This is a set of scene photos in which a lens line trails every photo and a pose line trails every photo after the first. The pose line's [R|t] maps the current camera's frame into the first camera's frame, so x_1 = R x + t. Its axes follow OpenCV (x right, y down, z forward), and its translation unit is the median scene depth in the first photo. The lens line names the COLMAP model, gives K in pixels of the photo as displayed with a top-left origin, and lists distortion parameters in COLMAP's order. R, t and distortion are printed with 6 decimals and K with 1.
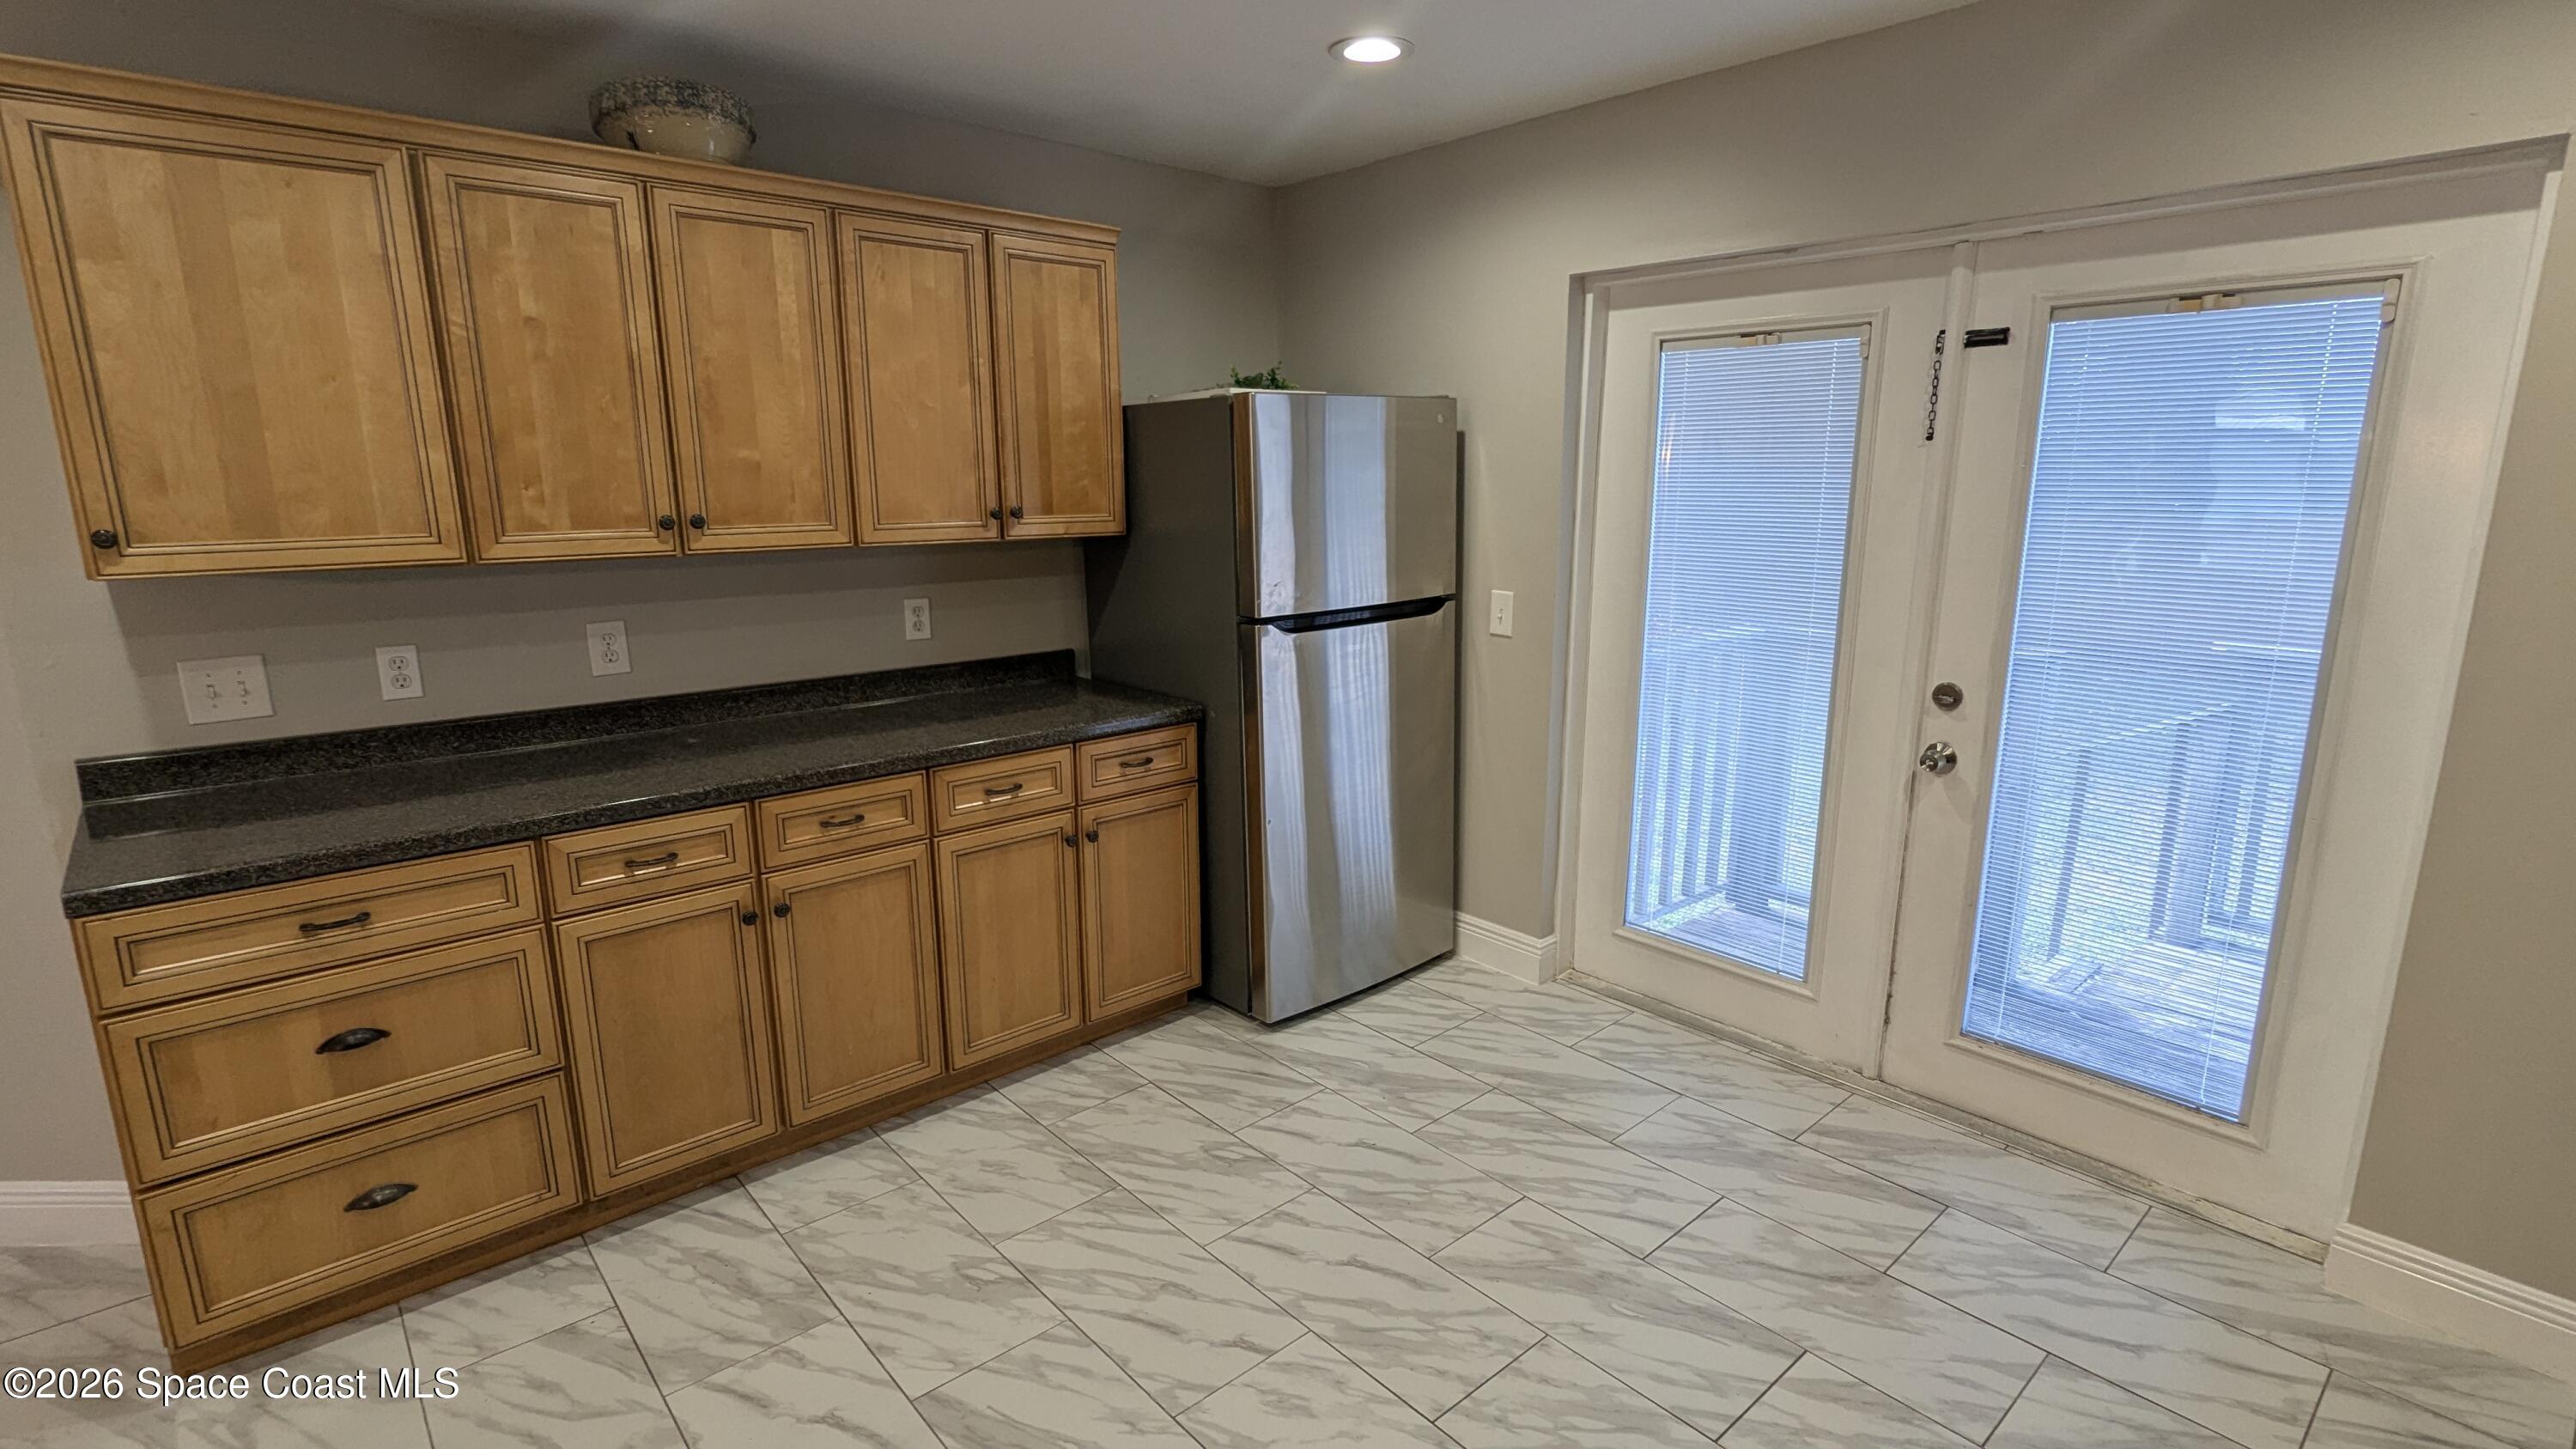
lens RADIAL K [[1220.5, 0, 1288.0], [0, 1220.5, 724.5], [0, 0, 1]] dist [-0.001258, 0.000249]
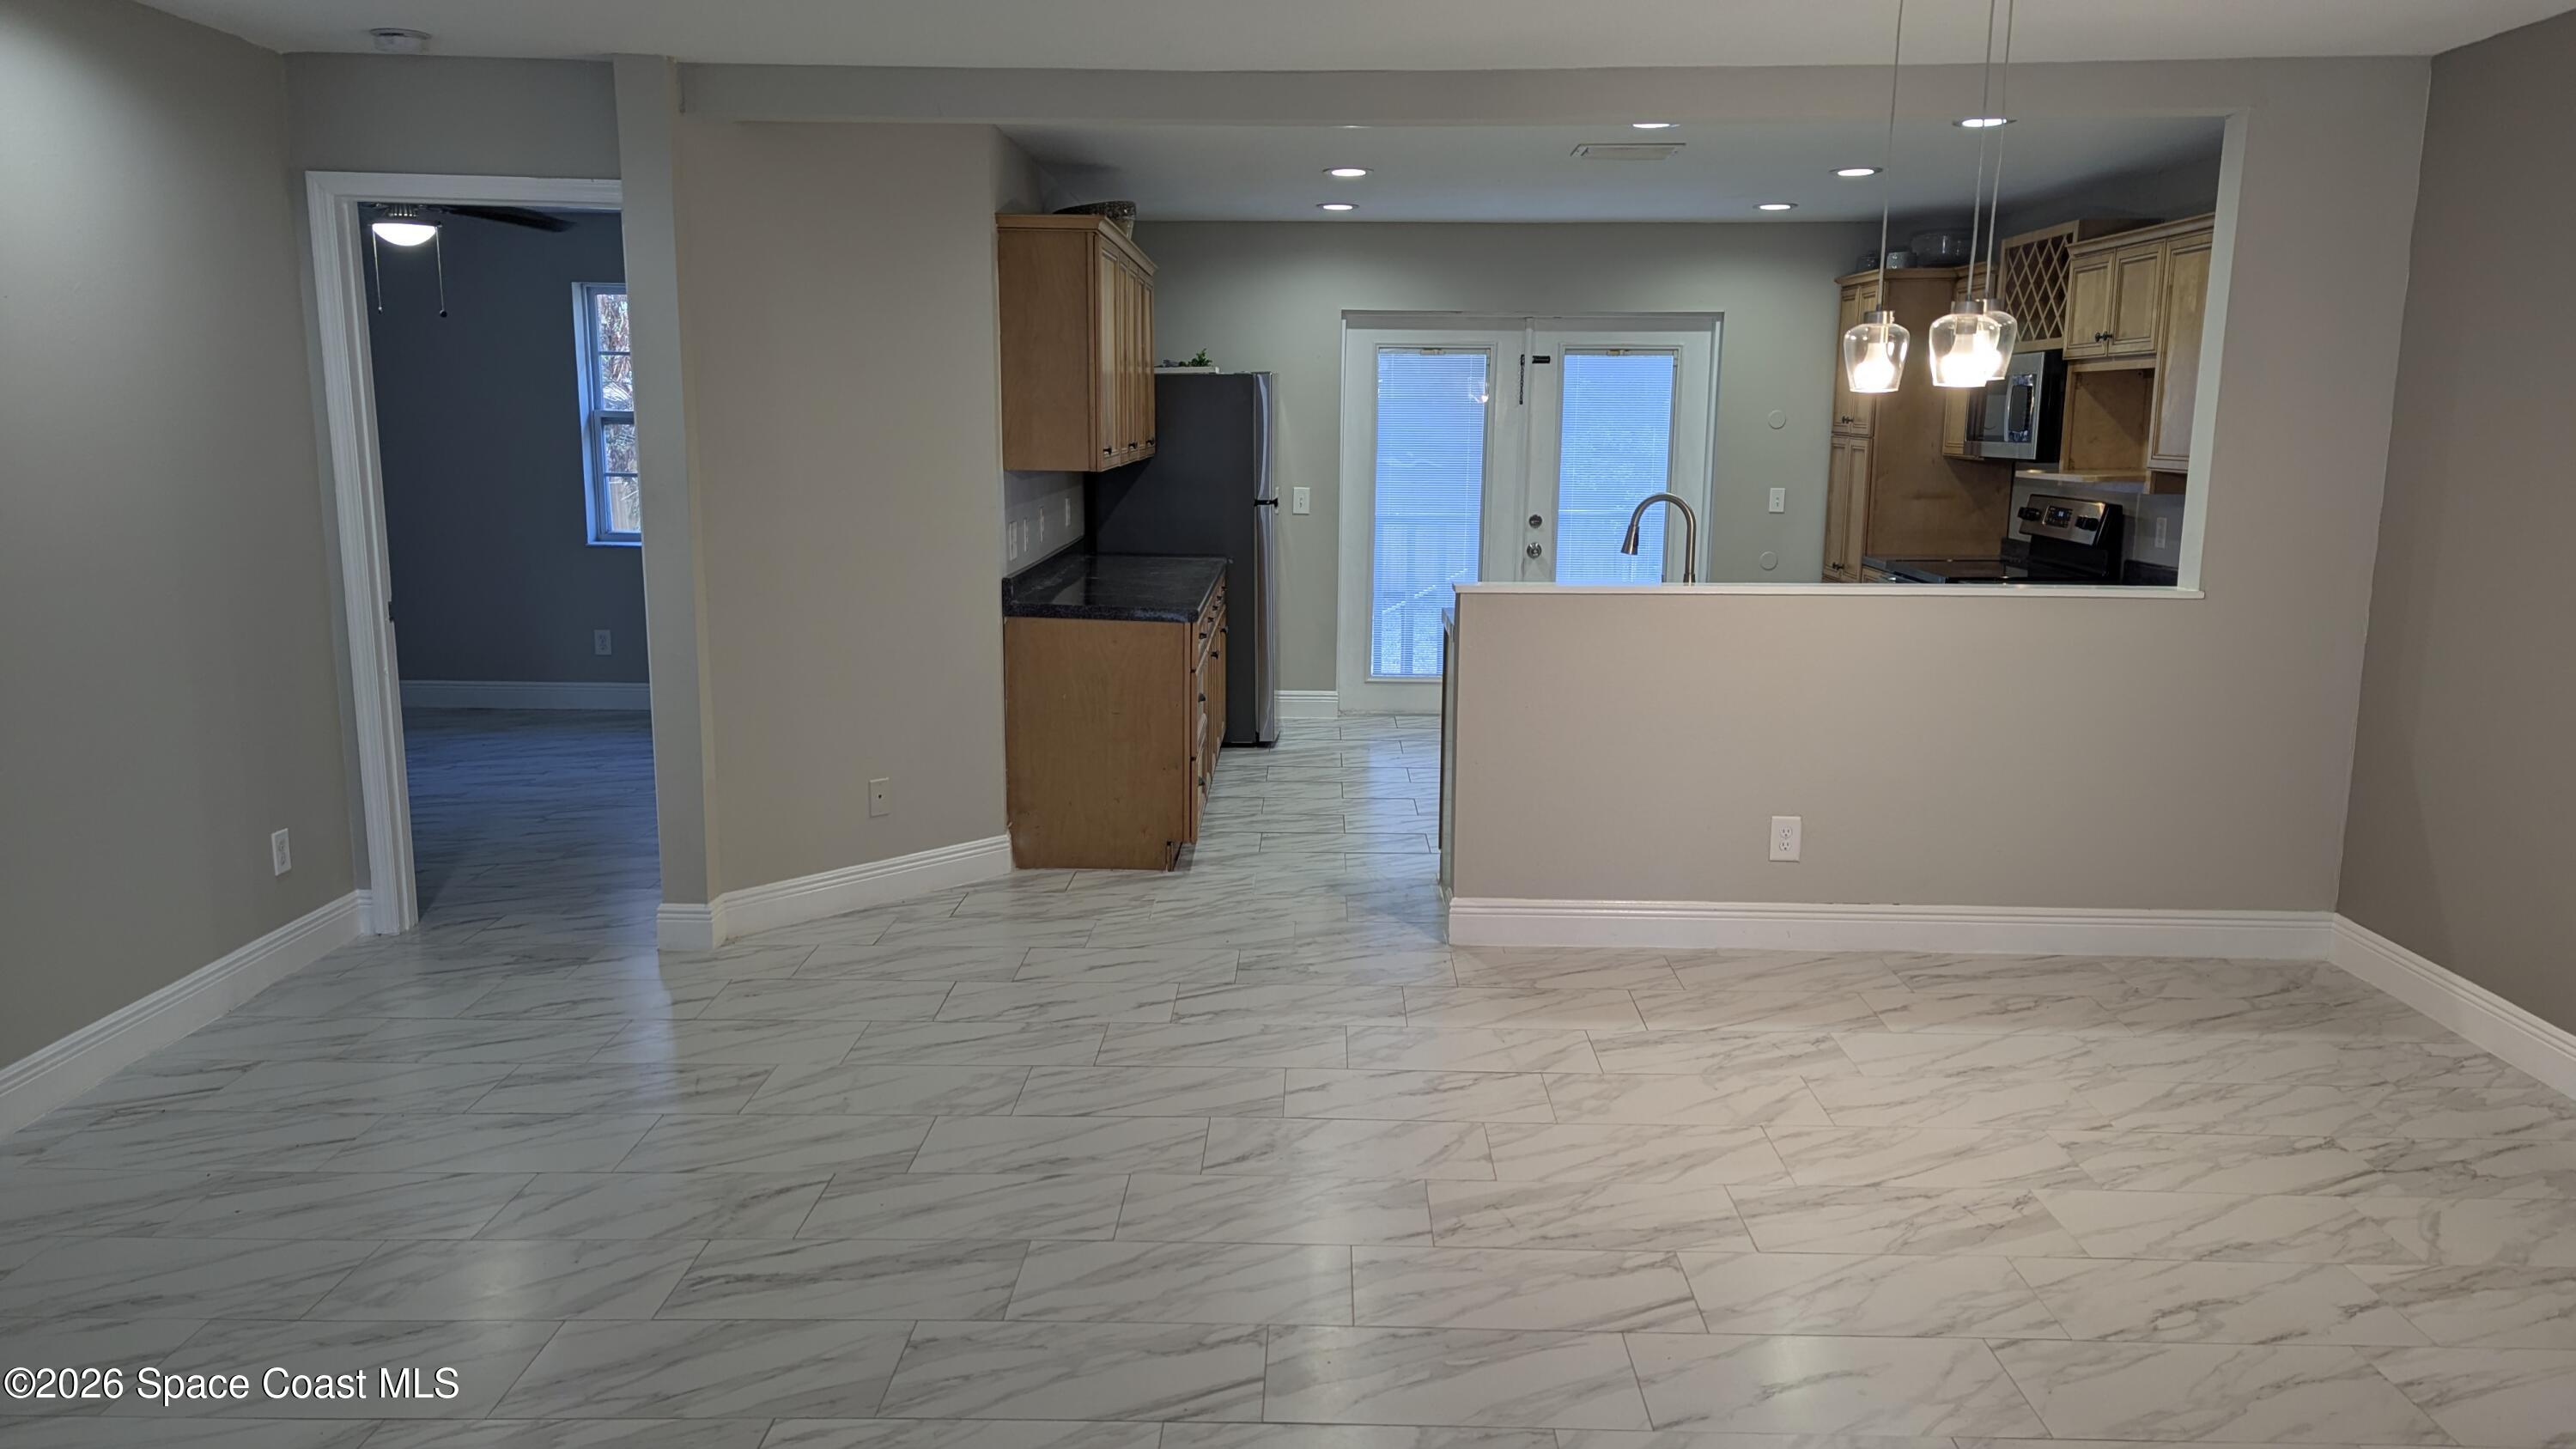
lens RADIAL K [[1905.6, 0, 1326.0], [0, 1905.6, 718.7], [0, 0, 1]] dist [0.107654, -0.116711]
pose [[0.653019, -0.113657, 0.748764, -2.471825], [0.148680, 0.988675, 0.020405, 0.216126], [-0.742603, 0.098002, 0.662522, -1.017485]]
